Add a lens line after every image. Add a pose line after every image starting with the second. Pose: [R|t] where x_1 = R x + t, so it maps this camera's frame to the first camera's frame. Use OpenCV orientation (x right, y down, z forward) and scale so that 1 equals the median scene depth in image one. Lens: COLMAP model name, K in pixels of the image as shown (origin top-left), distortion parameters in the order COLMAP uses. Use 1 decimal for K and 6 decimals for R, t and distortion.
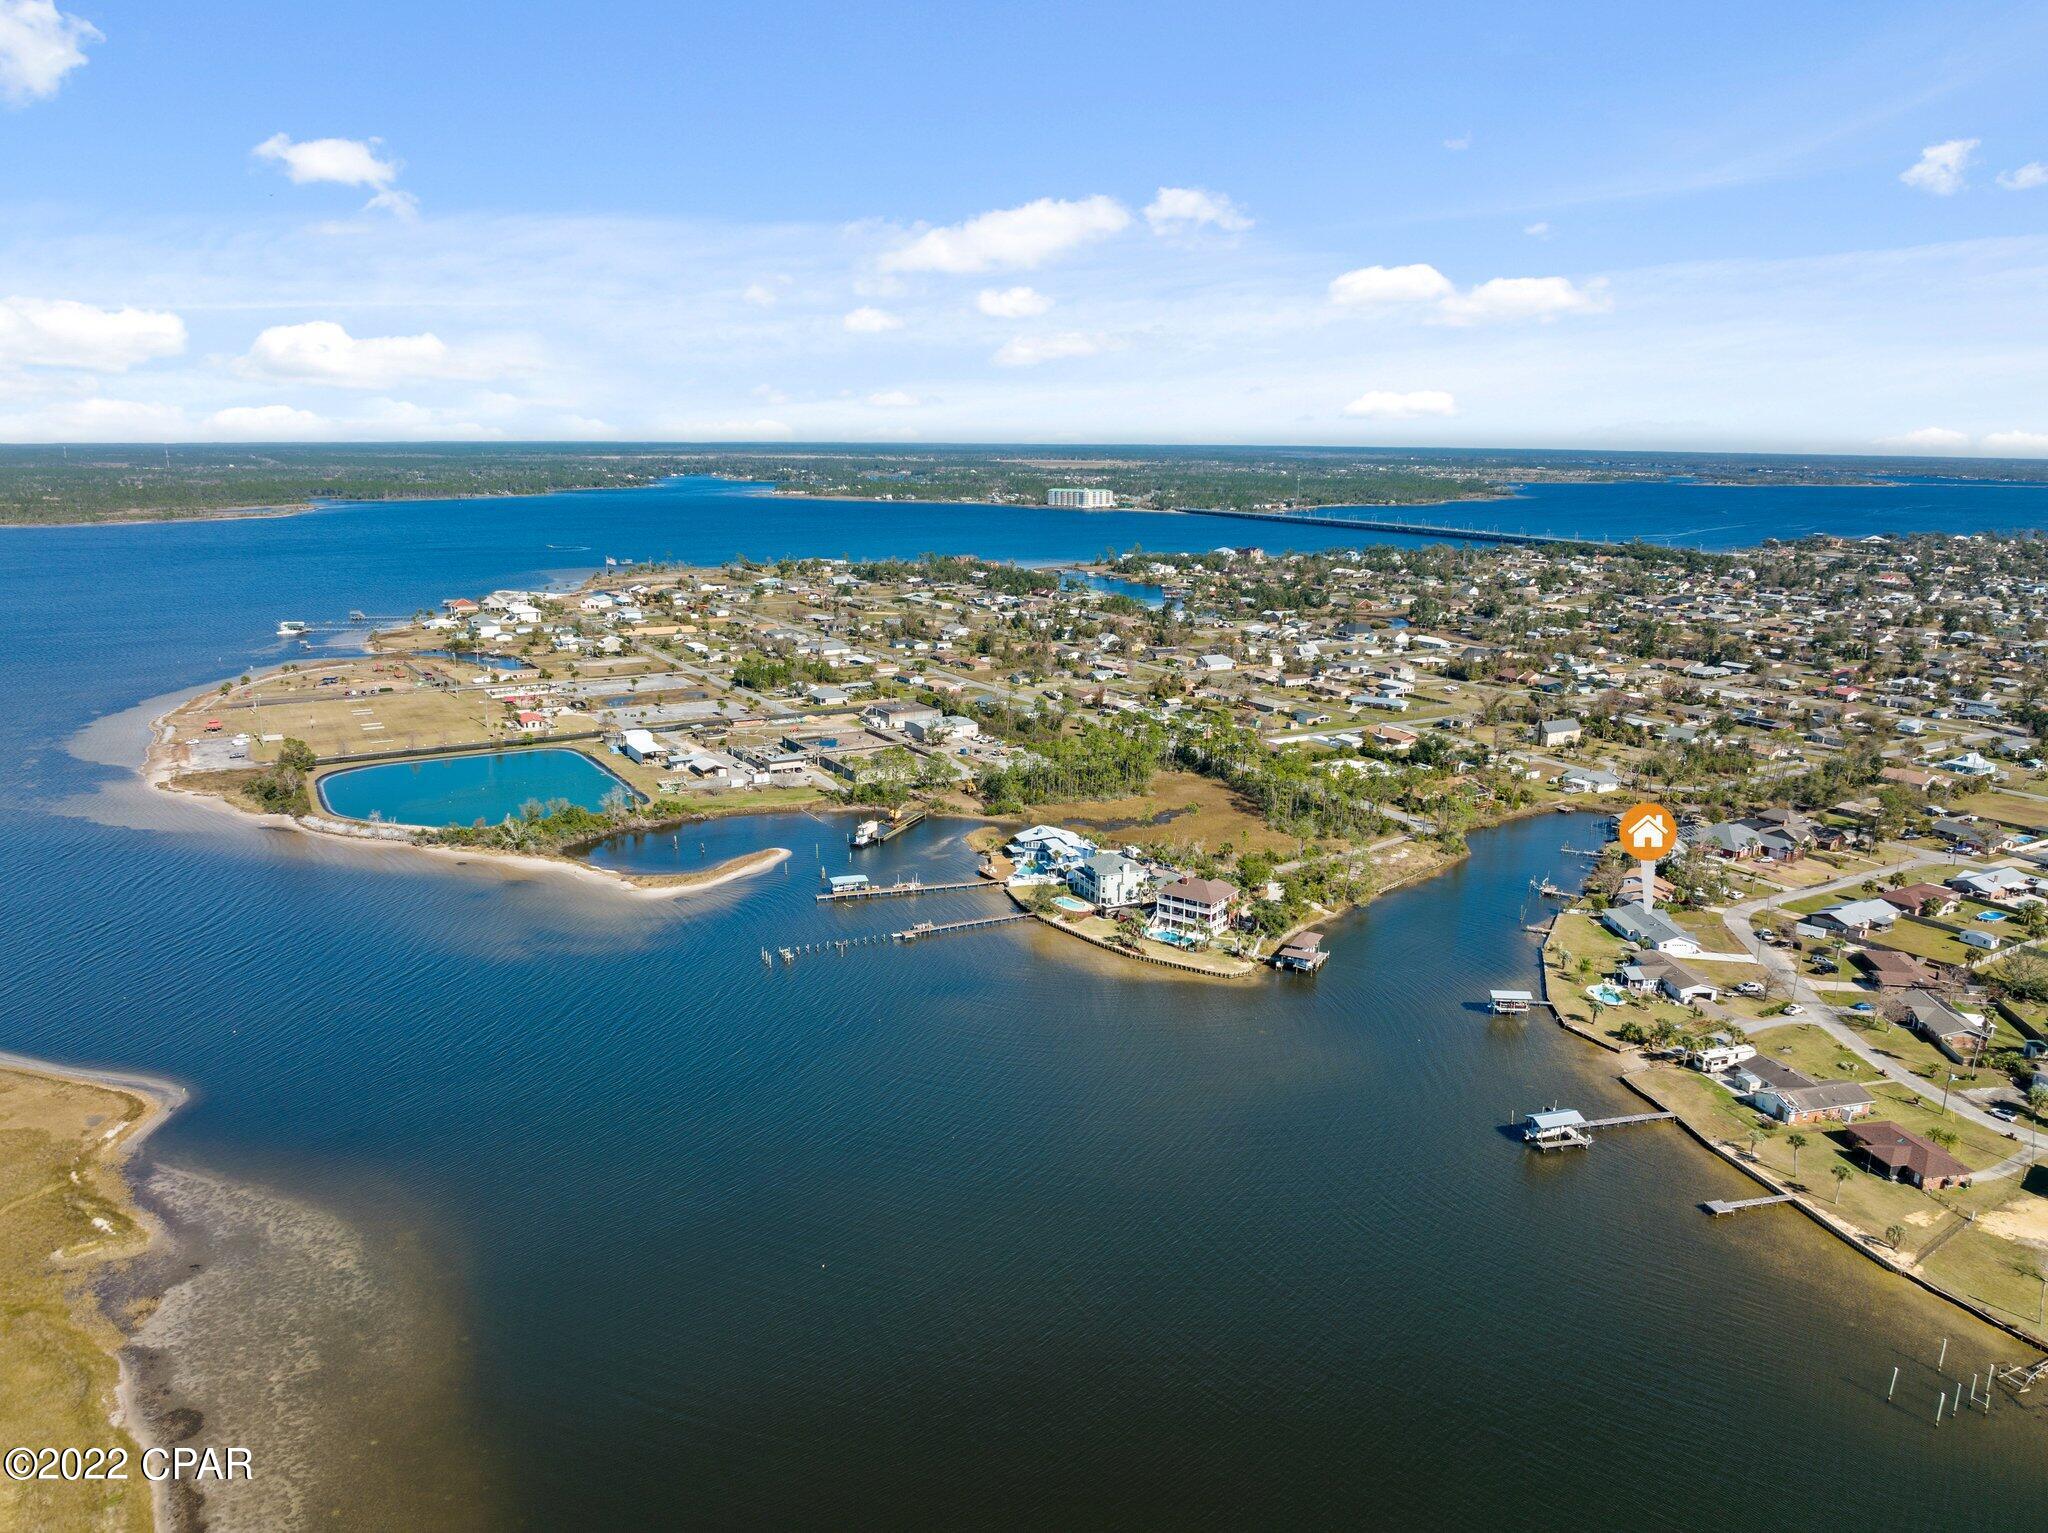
lens RADIAL K [[1411.4, 0, 1024.0], [0, 1411.4, 766.5], [0, 0, 1]] dist [-0.032000, -0.005295]
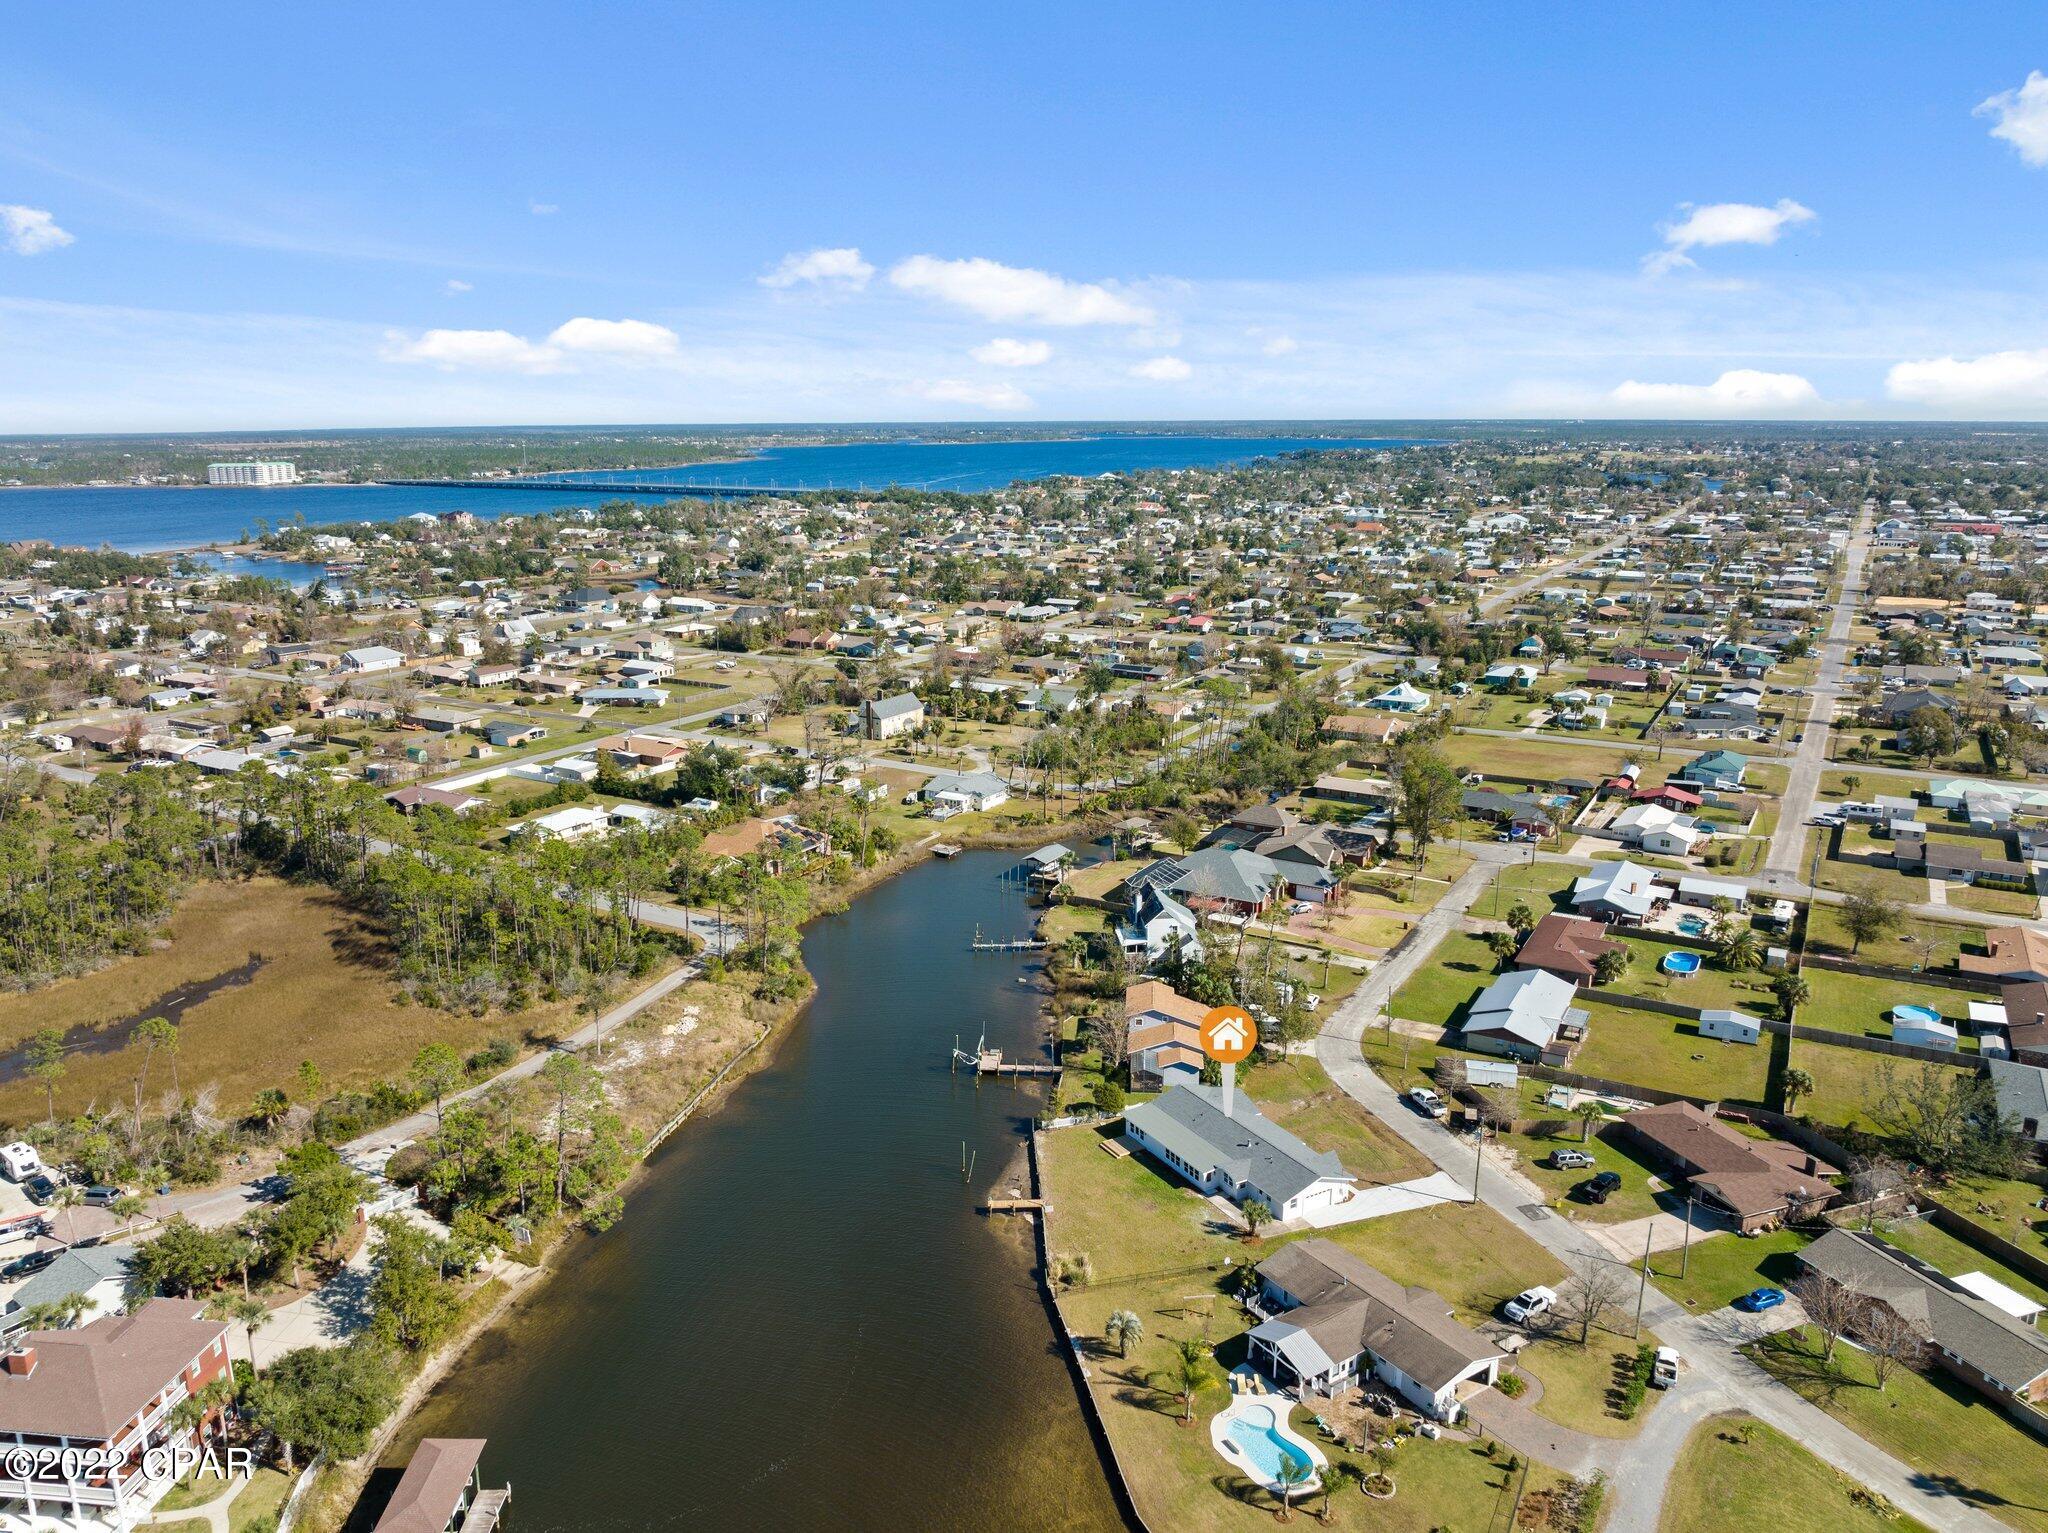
lens RADIAL K [[1411.4, 0, 1024.0], [0, 1411.4, 766.5], [0, 0, 1]] dist [-0.032000, -0.005295]
pose [[0.869224, -0.128539, 0.477418, 0.085352], [0.120967, 0.991556, 0.046723, -0.018706], [-0.479393, 0.017139, 0.877433, 0.294585]]
